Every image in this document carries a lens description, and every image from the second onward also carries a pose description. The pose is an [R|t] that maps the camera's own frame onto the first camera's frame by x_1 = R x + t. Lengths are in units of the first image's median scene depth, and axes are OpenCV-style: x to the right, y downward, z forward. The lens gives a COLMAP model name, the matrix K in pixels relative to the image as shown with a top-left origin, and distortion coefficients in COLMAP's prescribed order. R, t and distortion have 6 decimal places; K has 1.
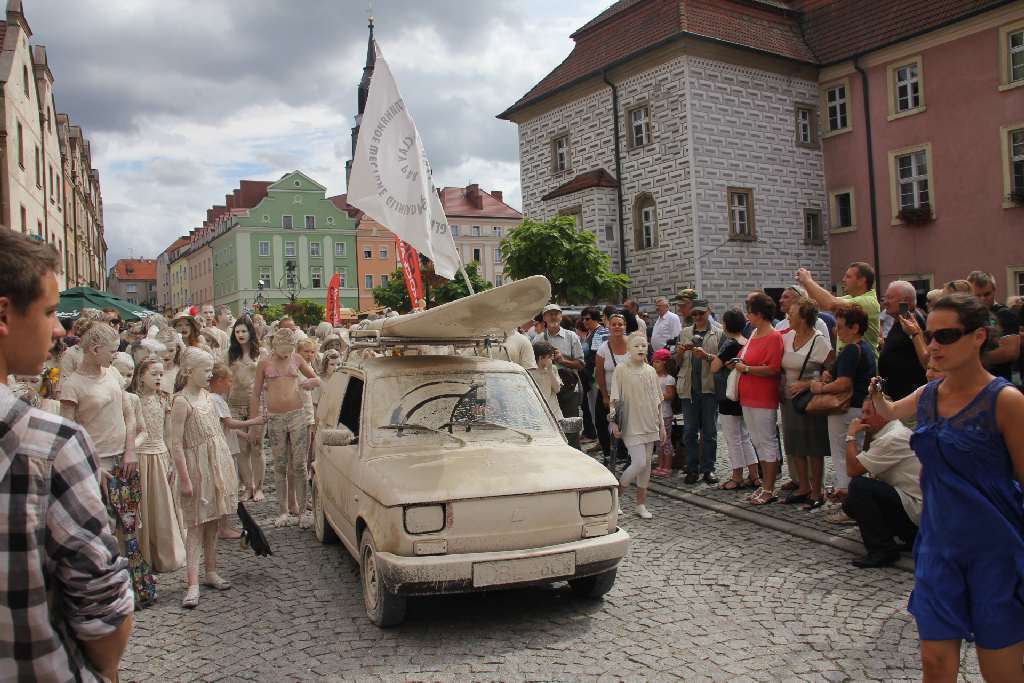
lens RADIAL K [[876.8, 0, 512.0], [0, 876.8, 341.5], [0, 0, 1]] dist [-0.166713, 0.183269]
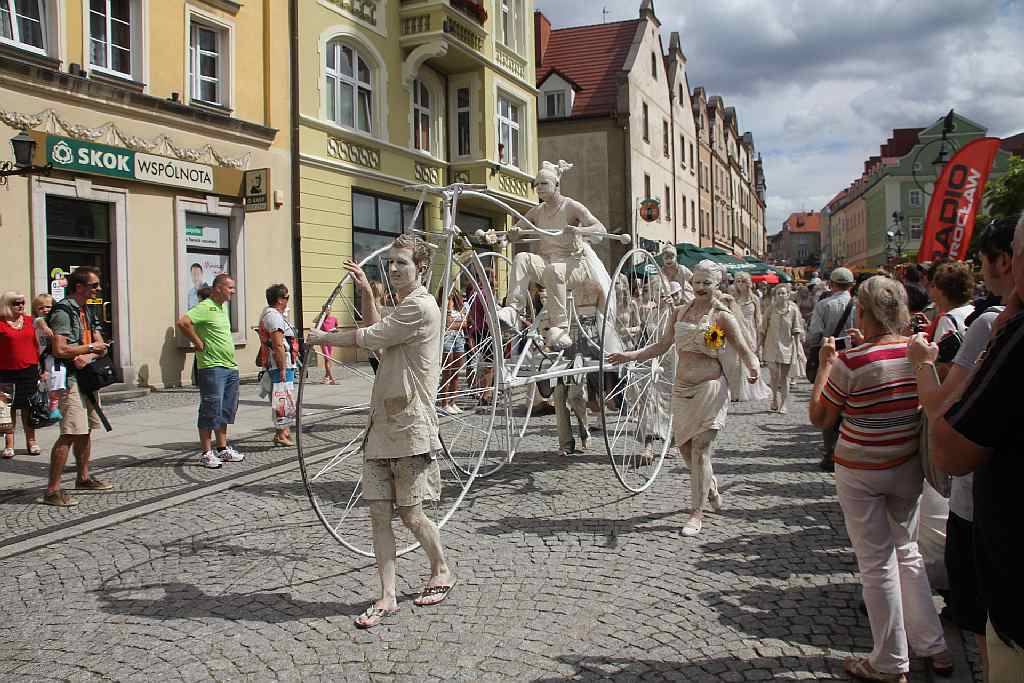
lens RADIAL K [[861.3, 0, 543.9], [0, 861.3, 340.9], [0, 0, 1]] dist [-0.168825, 0.148022]
pose [[0.713763, 0.048104, -0.698733, 0.123082], [-0.005779, 0.998009, 0.062805, -0.004819], [0.700363, -0.040790, 0.712620, 0.050622]]
